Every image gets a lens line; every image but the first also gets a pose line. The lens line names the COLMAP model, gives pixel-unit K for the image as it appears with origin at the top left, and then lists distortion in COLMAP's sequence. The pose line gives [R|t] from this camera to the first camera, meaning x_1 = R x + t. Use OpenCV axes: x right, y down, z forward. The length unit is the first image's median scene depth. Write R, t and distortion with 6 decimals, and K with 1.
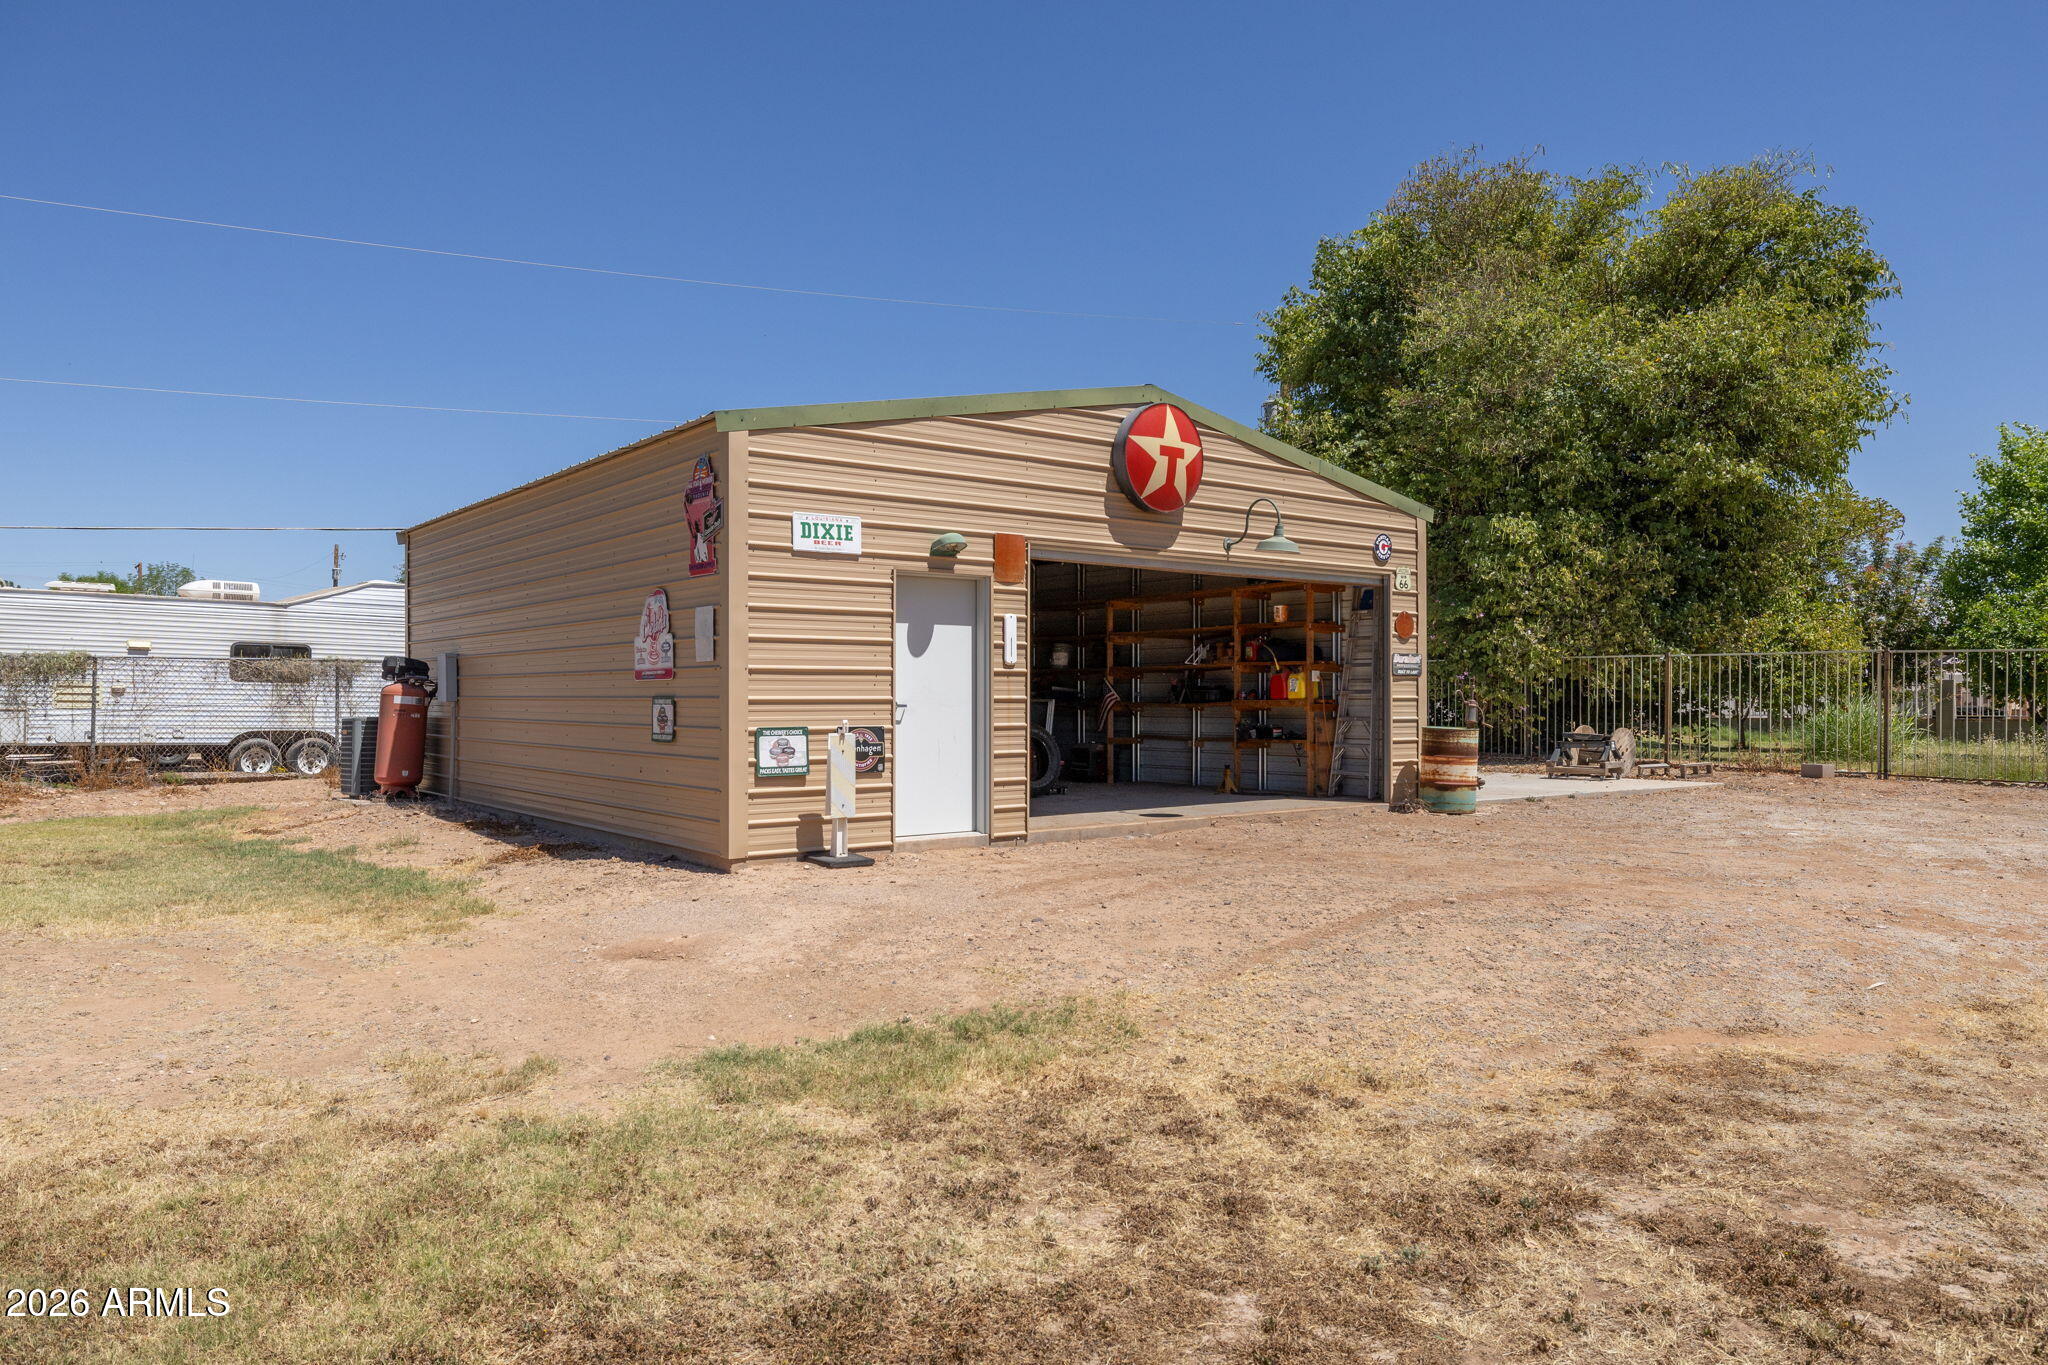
lens RADIAL K [[1432.2, 0, 1024.0], [0, 1432.2, 682.5], [0, 0, 1]] dist [-0.002964, -0.000620]
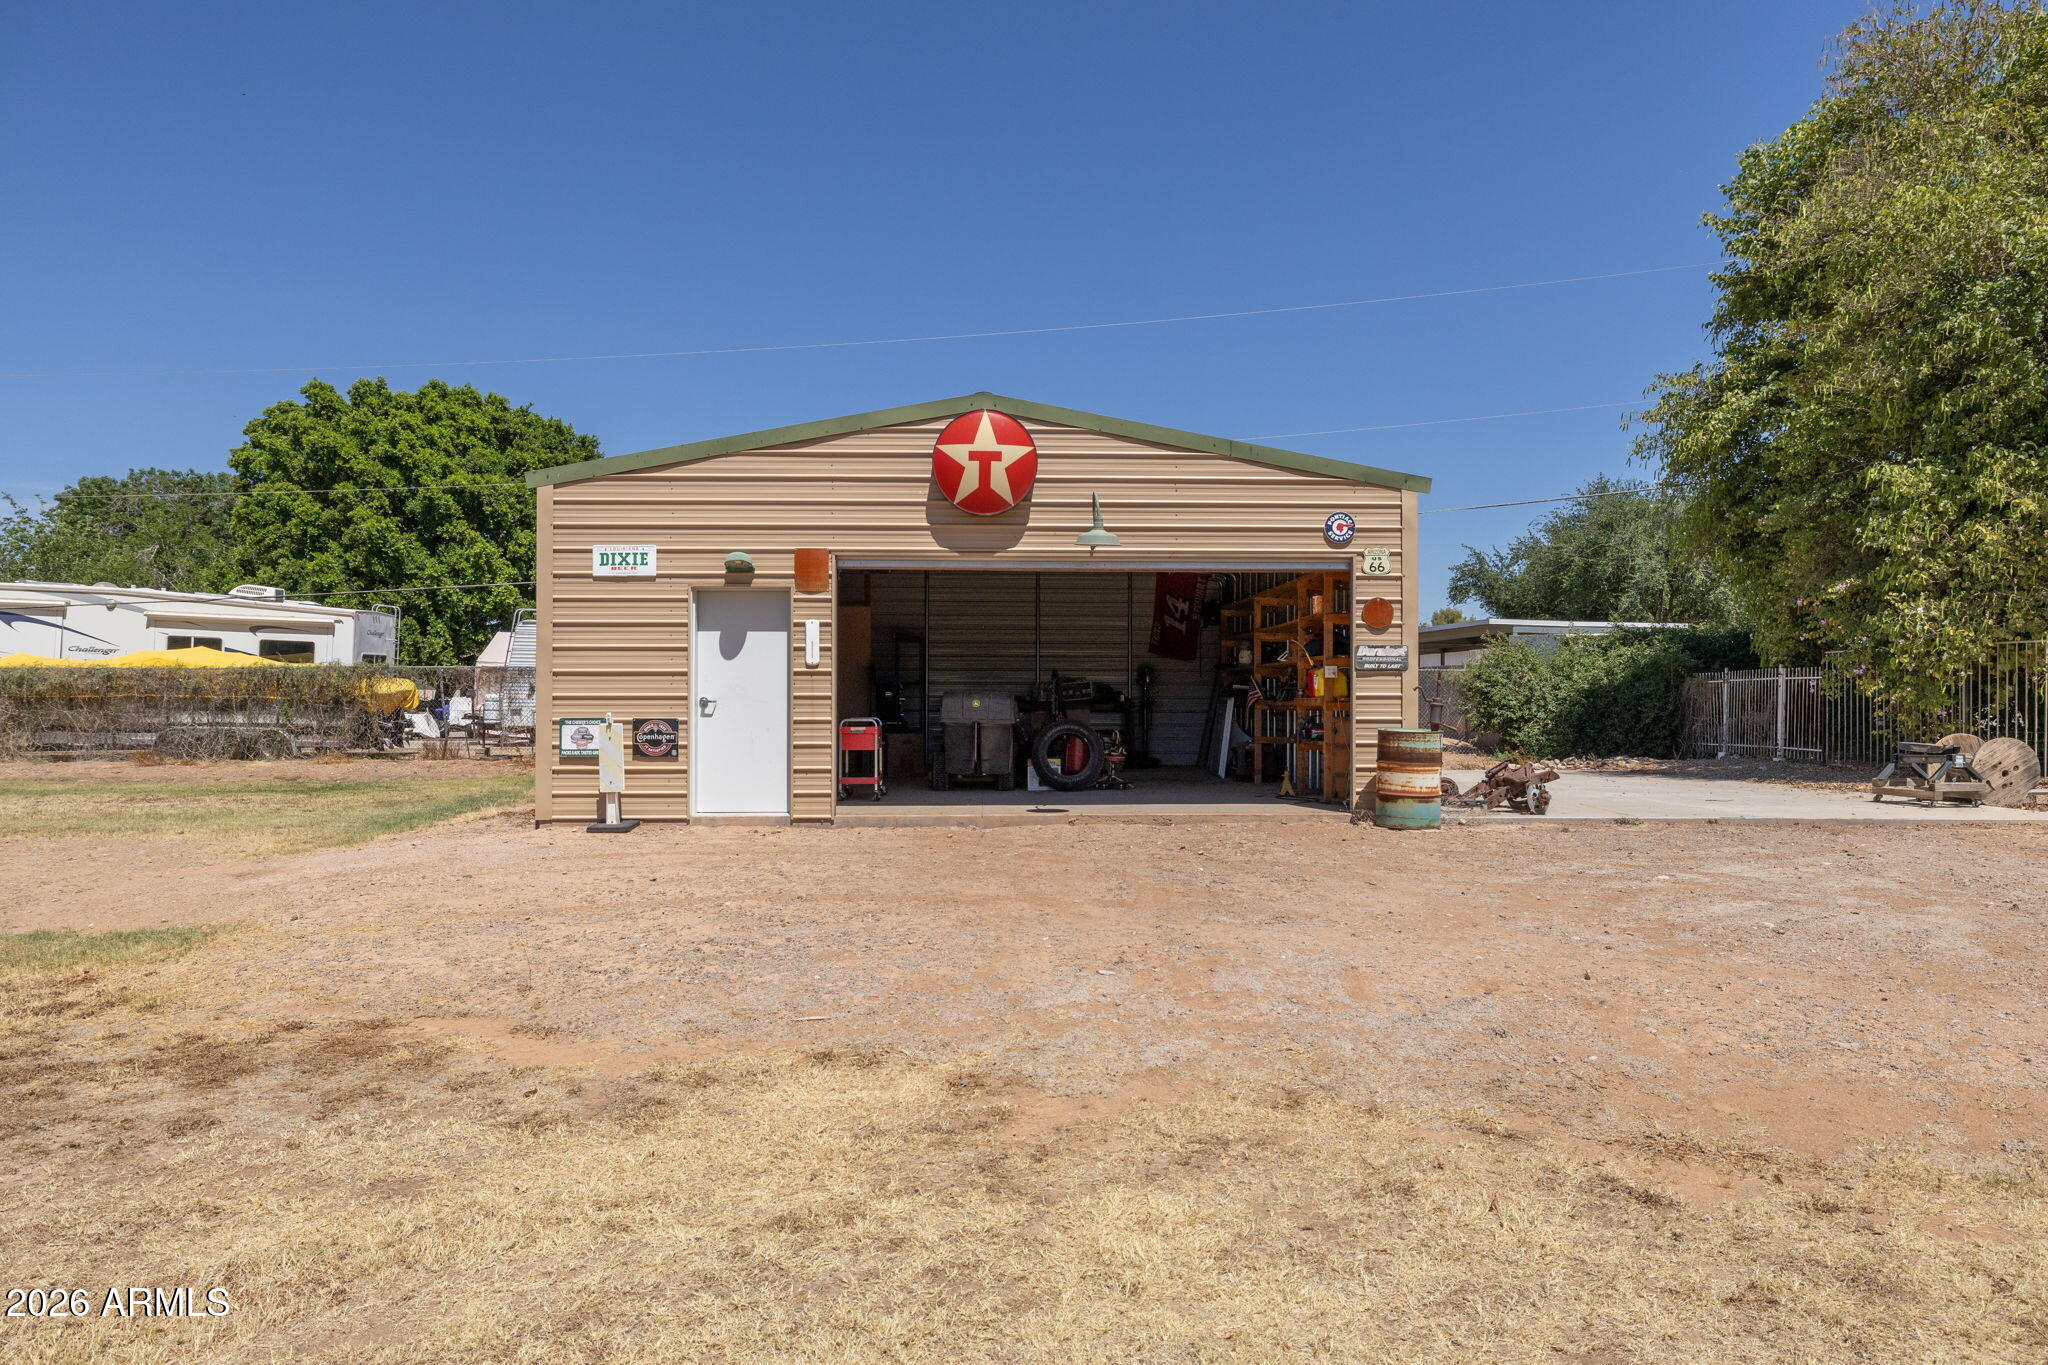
lens RADIAL K [[1289.7, 0, 1038.1], [0, 1289.7, 670.0], [0, 0, 1]] dist [-0.002996, 0.000159]
pose [[0.796590, -0.013157, -0.604376, 0.732521], [0.005425, 0.999878, -0.014618, 0.007027], [0.604495, 0.008366, 0.796565, 0.302480]]
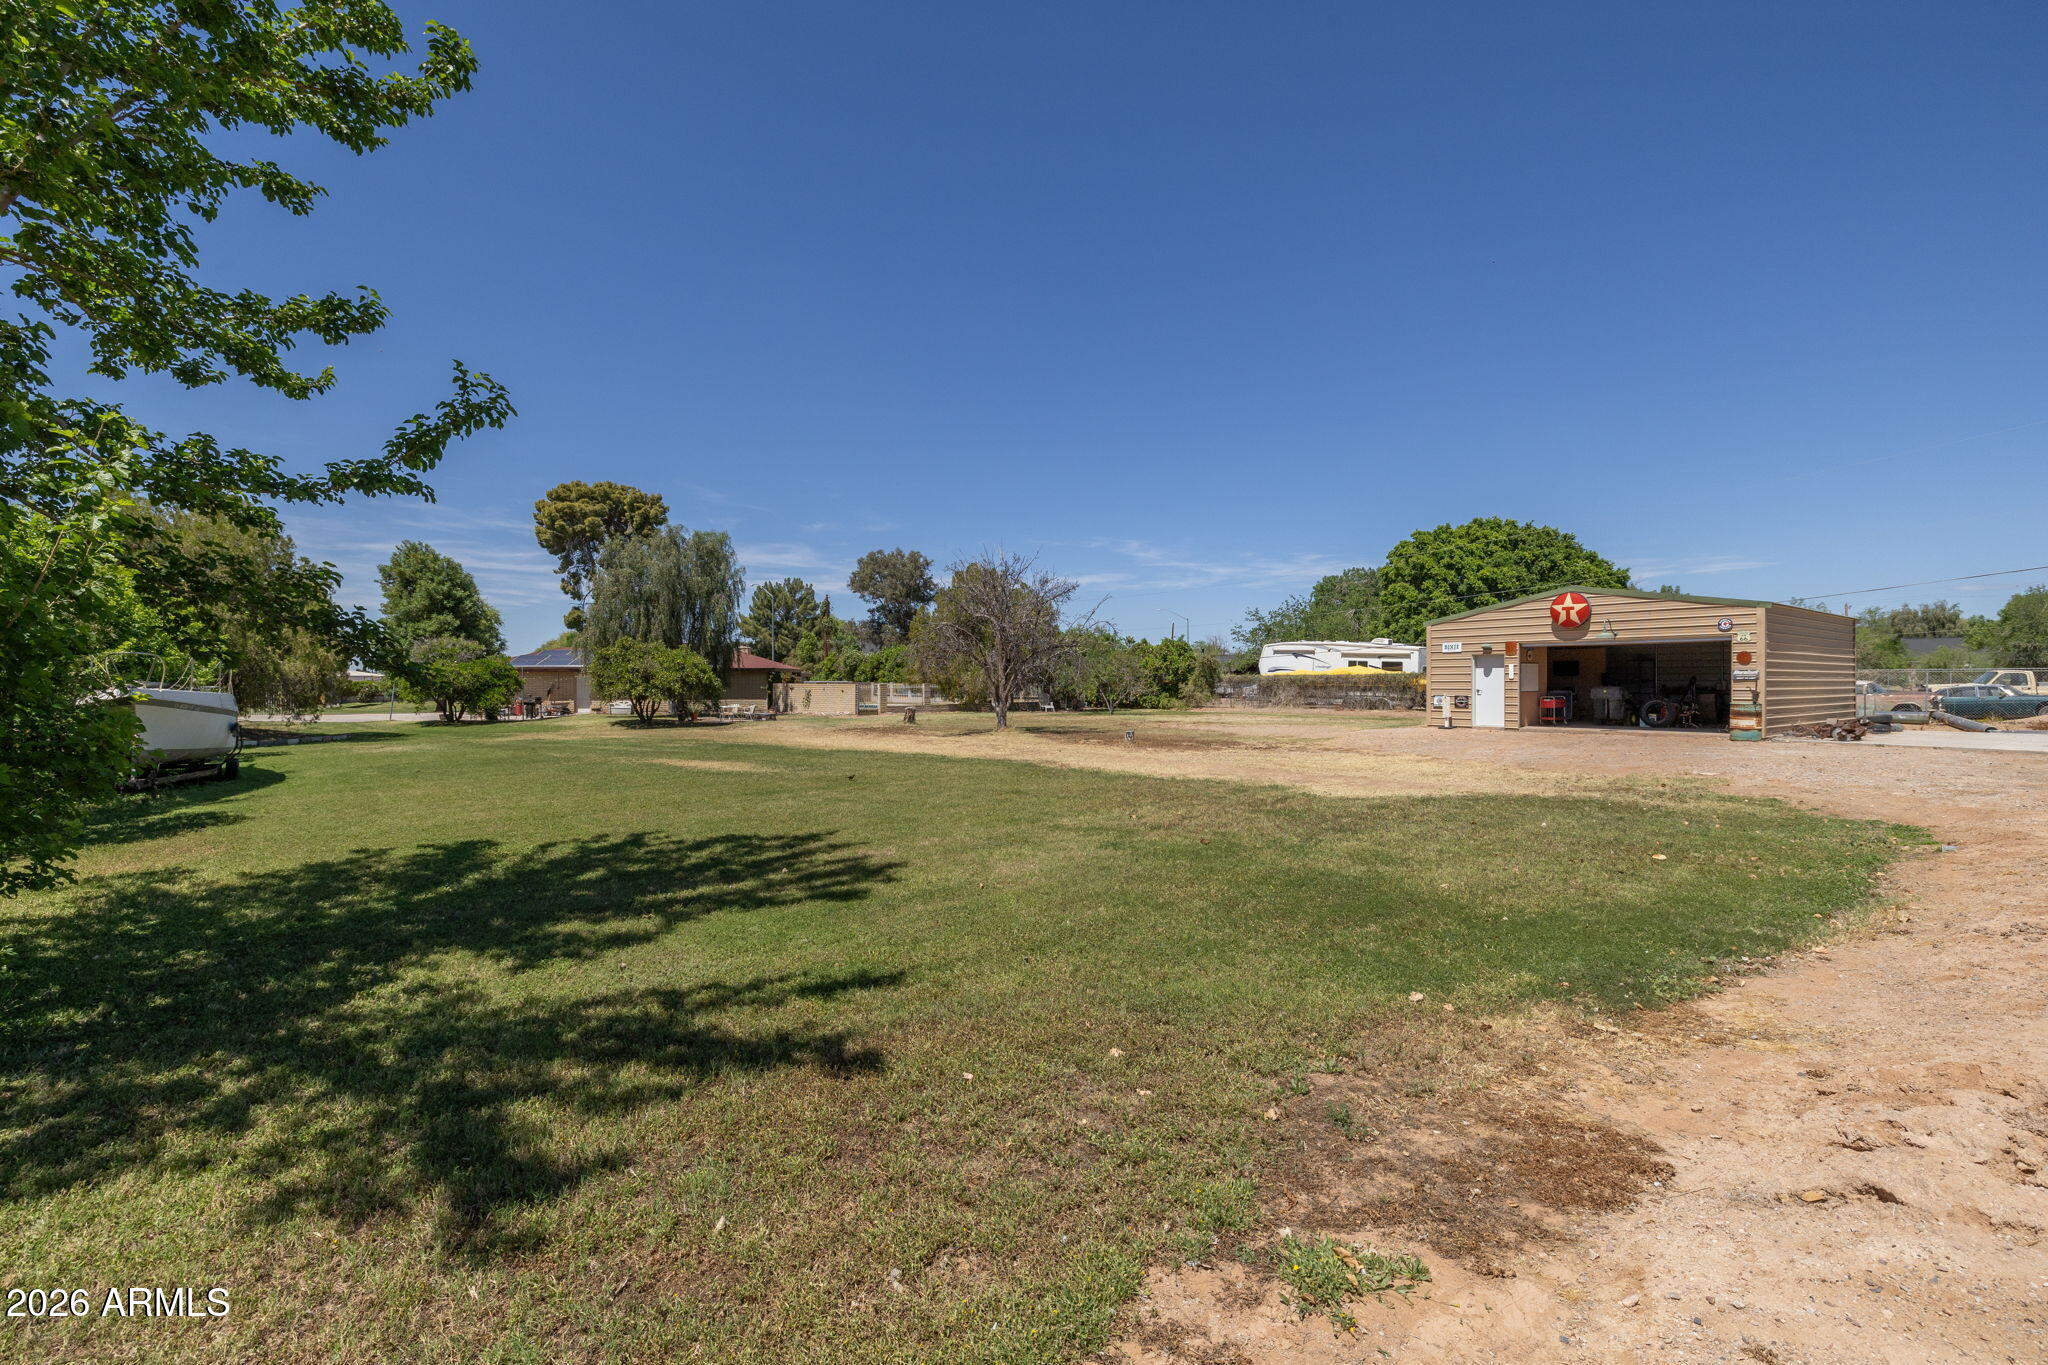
lens RADIAL K [[843.8, 0, 1024.0], [0, 843.8, 682.5], [0, 0, 1]] dist [-0.000876, -0.000285]
pose [[-0.063923, 0.000900, -0.997954, 2.085443], [0.011950, 0.999929, 0.000137, -0.018104], [0.997883, -0.011917, -0.063929, -0.046565]]
